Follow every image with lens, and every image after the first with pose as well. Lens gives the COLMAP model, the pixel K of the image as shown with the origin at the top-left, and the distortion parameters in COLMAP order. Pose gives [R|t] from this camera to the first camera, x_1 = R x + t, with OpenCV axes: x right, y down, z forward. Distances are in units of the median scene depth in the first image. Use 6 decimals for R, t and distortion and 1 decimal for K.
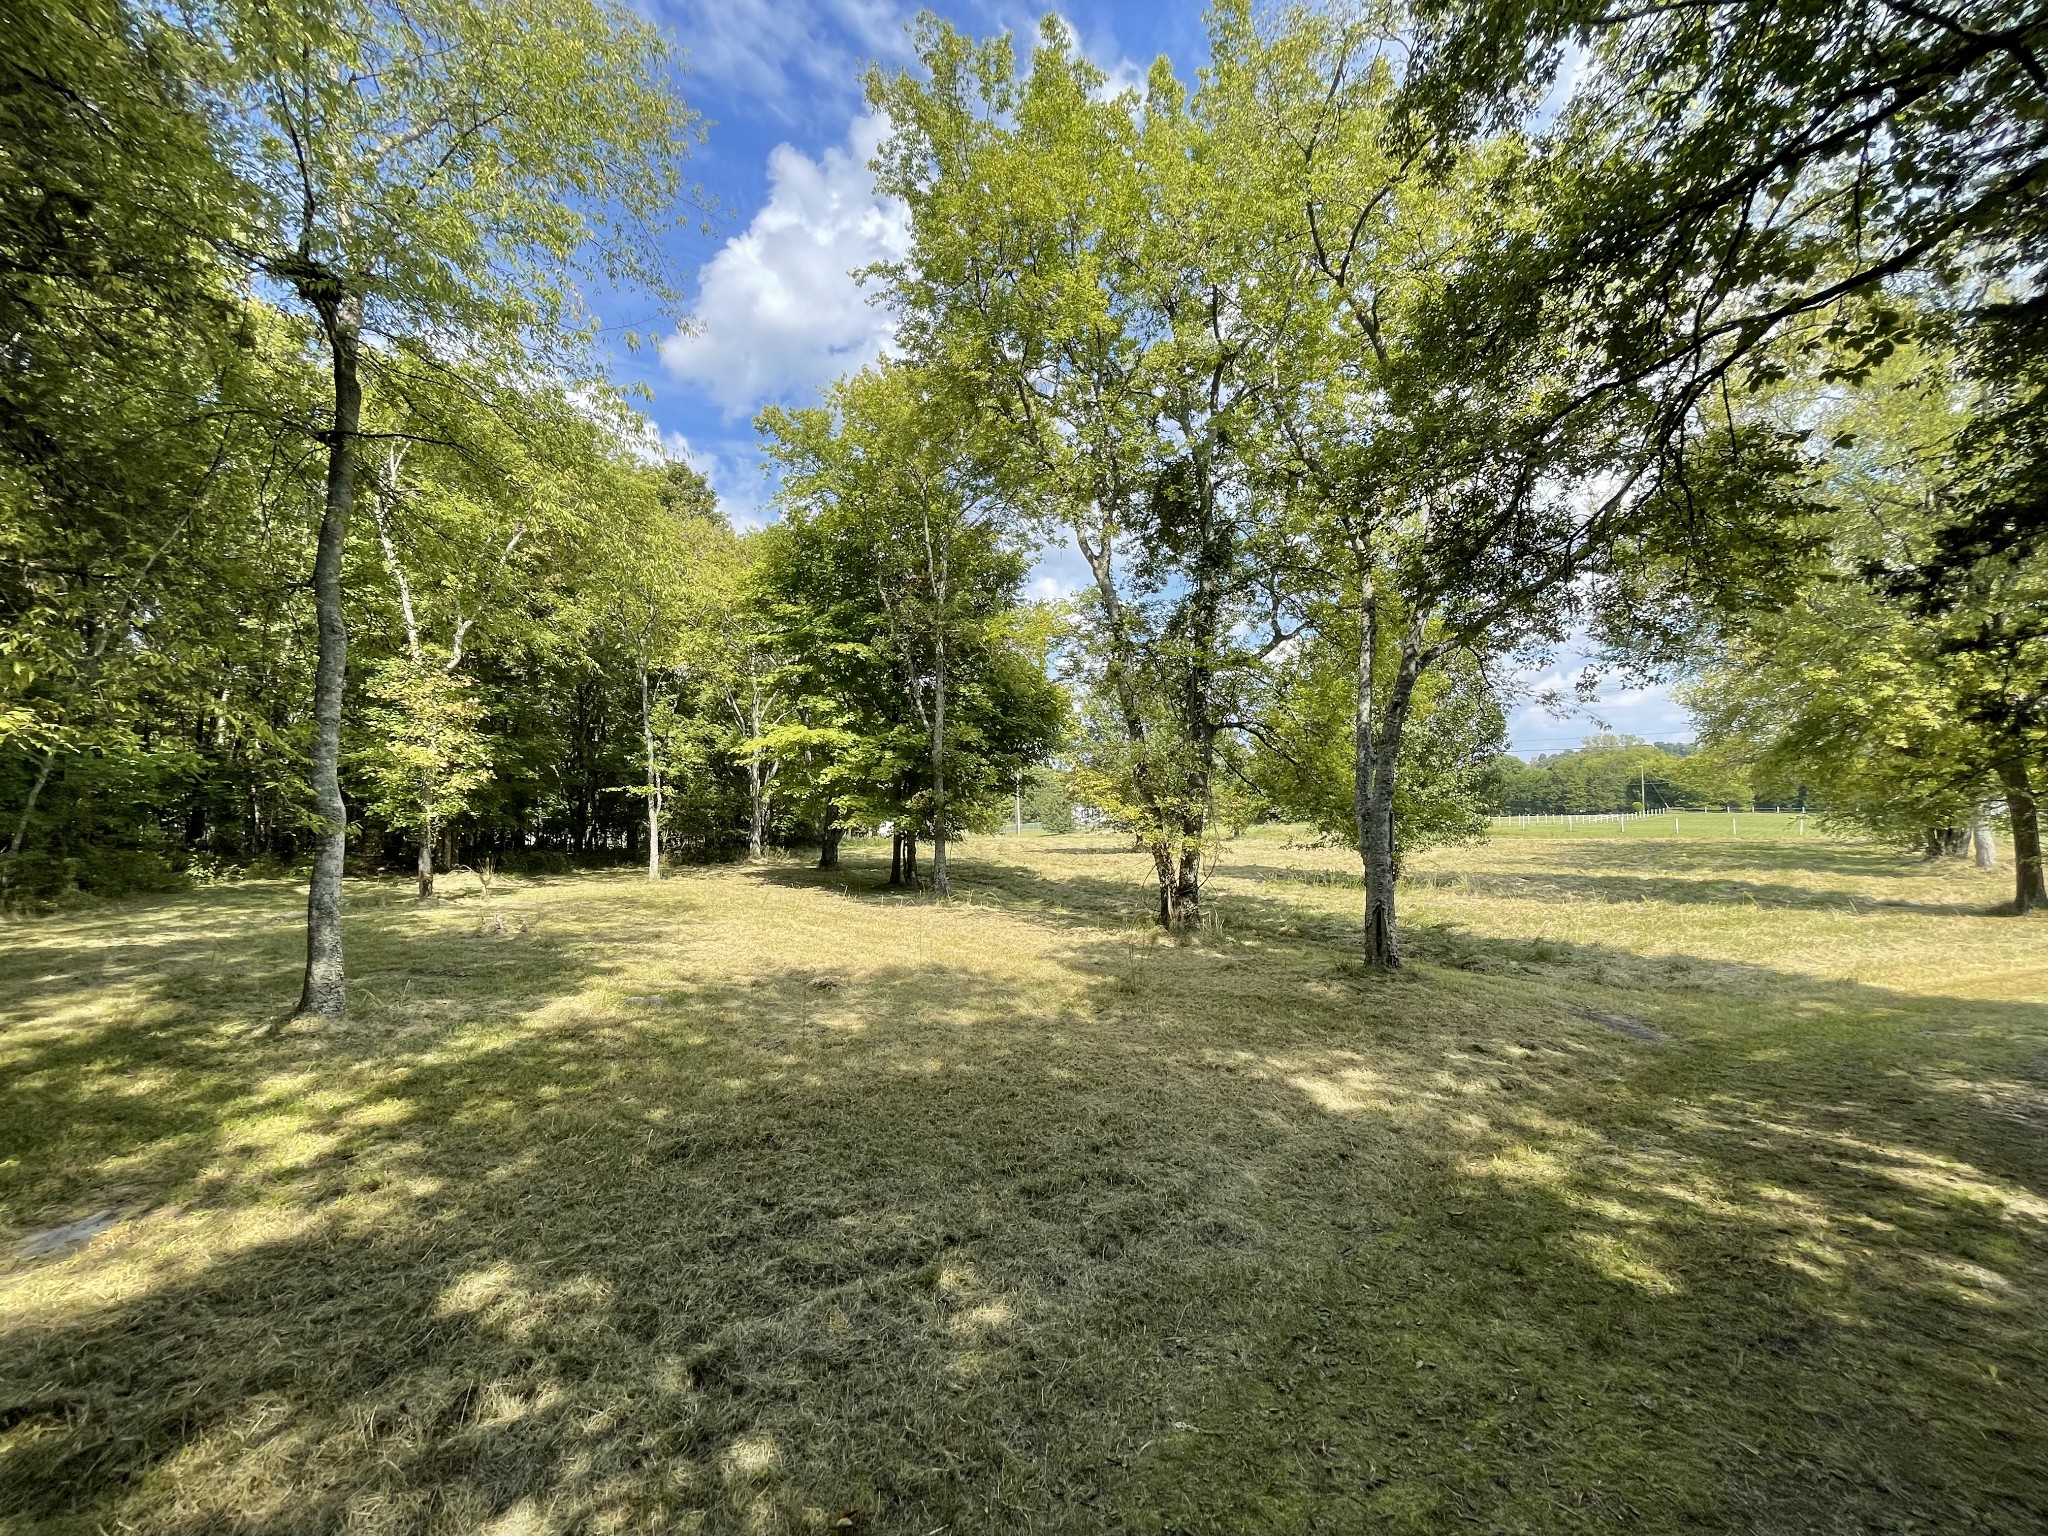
lens RADIAL K [[828.6, 0, 1024.0], [0, 828.6, 768.0], [0, 0, 1]] dist [-0.000568, 0.000026]
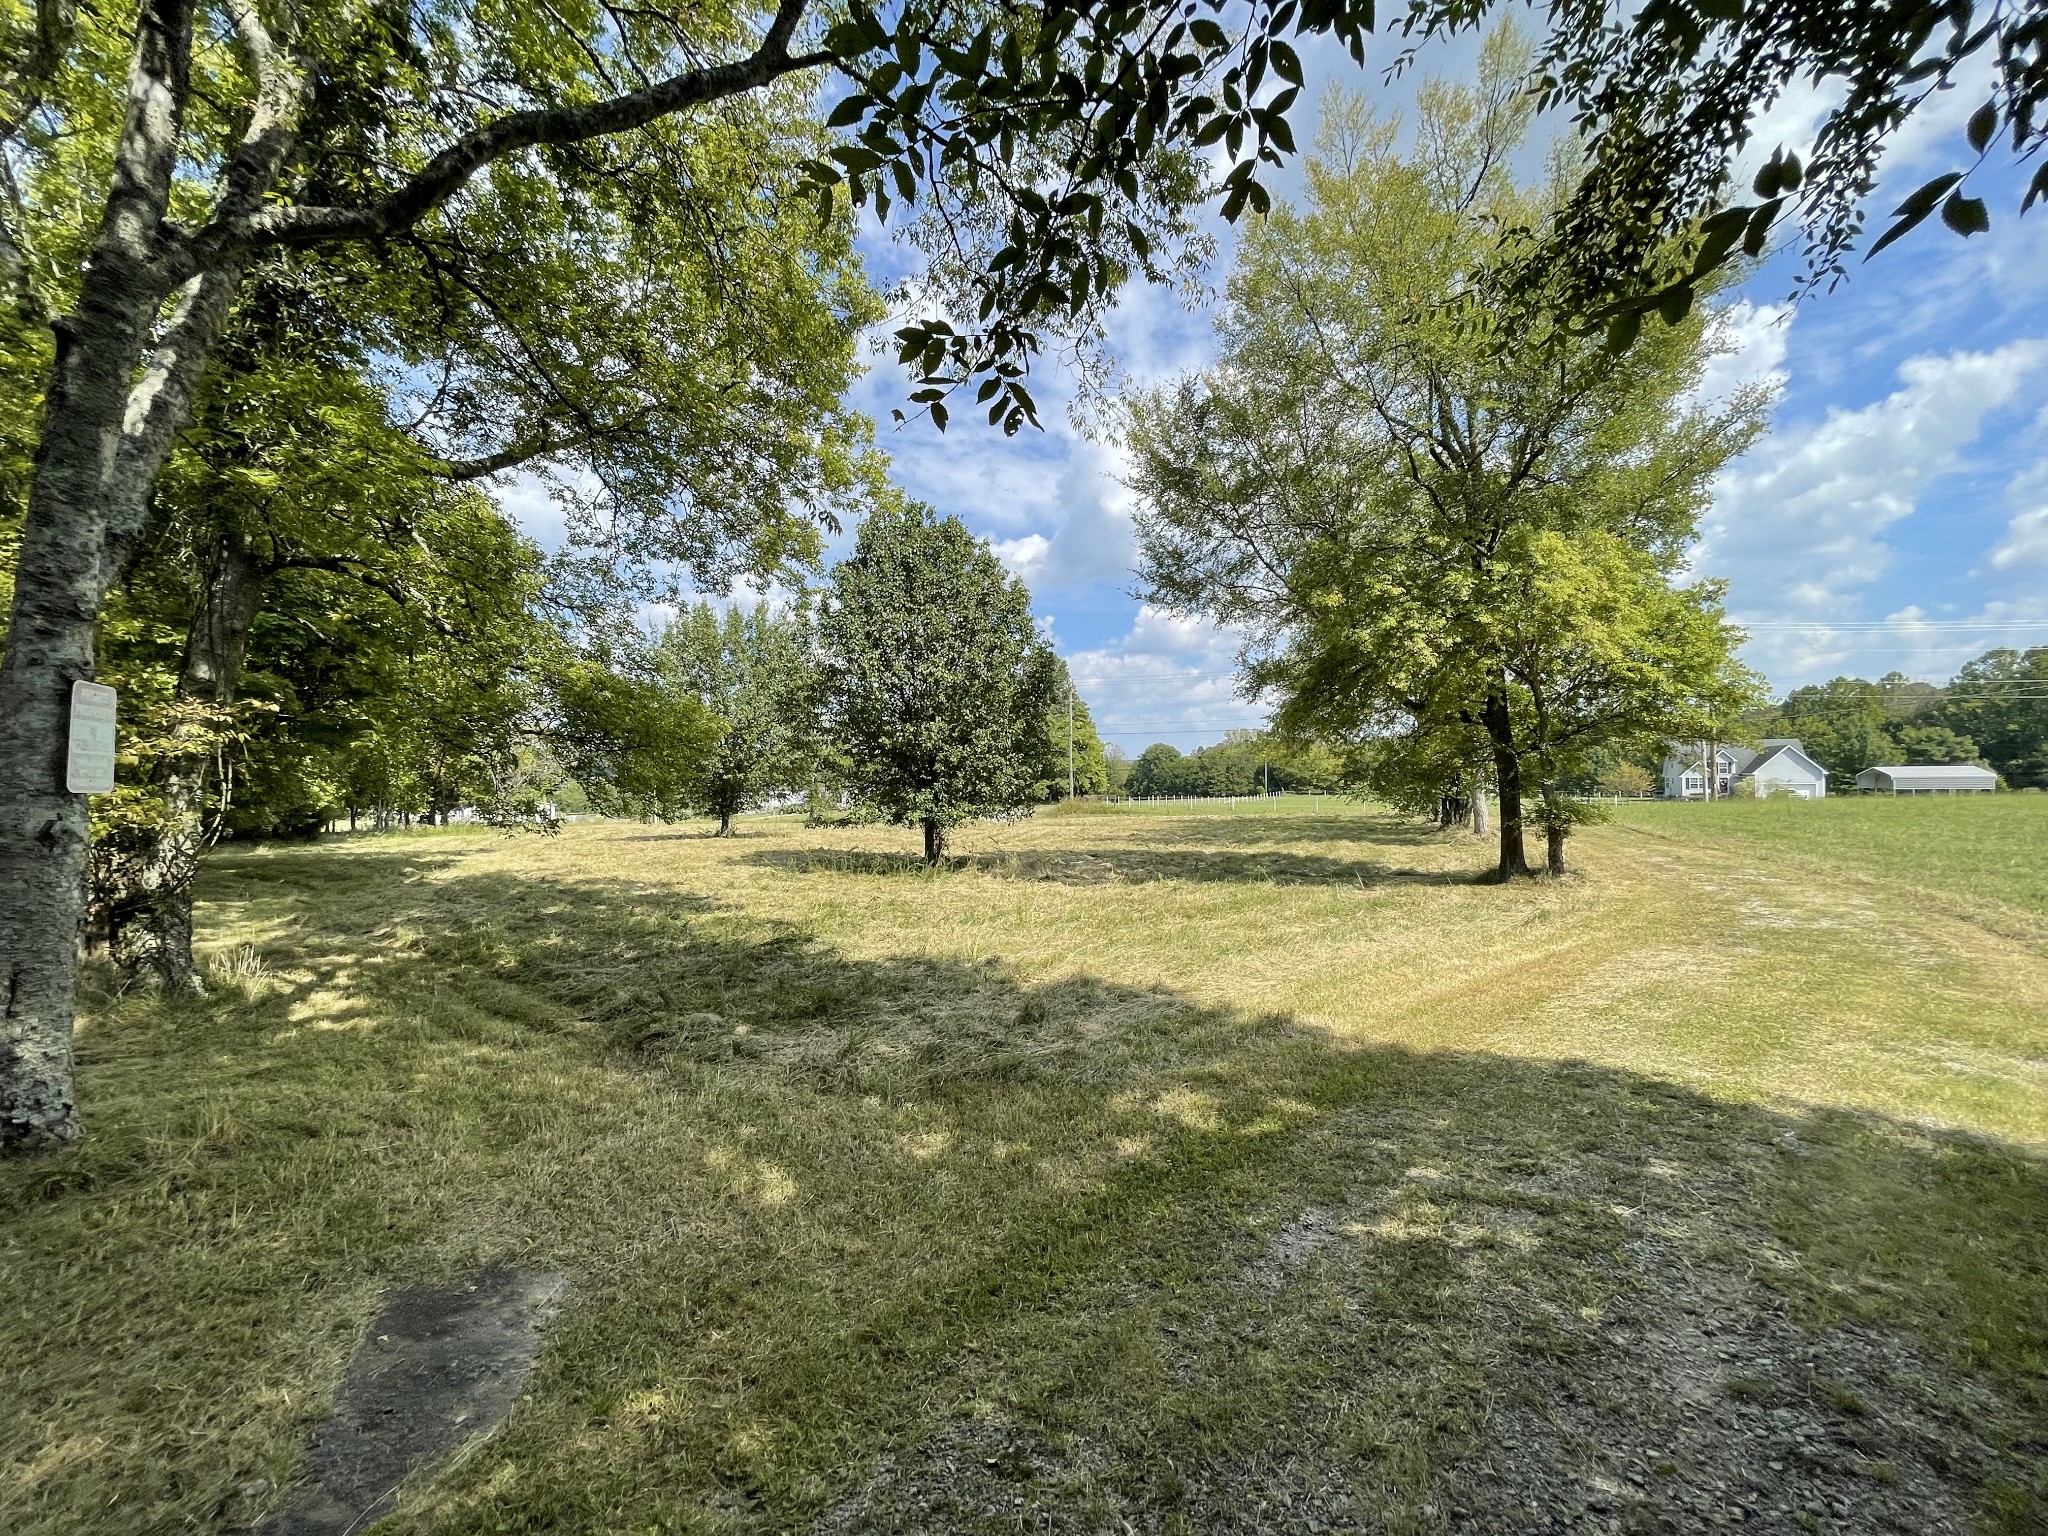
lens RADIAL K [[828.6, 0, 1024.0], [0, 828.6, 768.0], [0, 0, 1]] dist [-0.000568, 0.000026]
pose [[0.939641, 0.008682, 0.342051, 0.345485], [-0.014403, 0.999796, 0.014188, 0.040036], [-0.341858, -0.018258, 0.939574, 0.284501]]
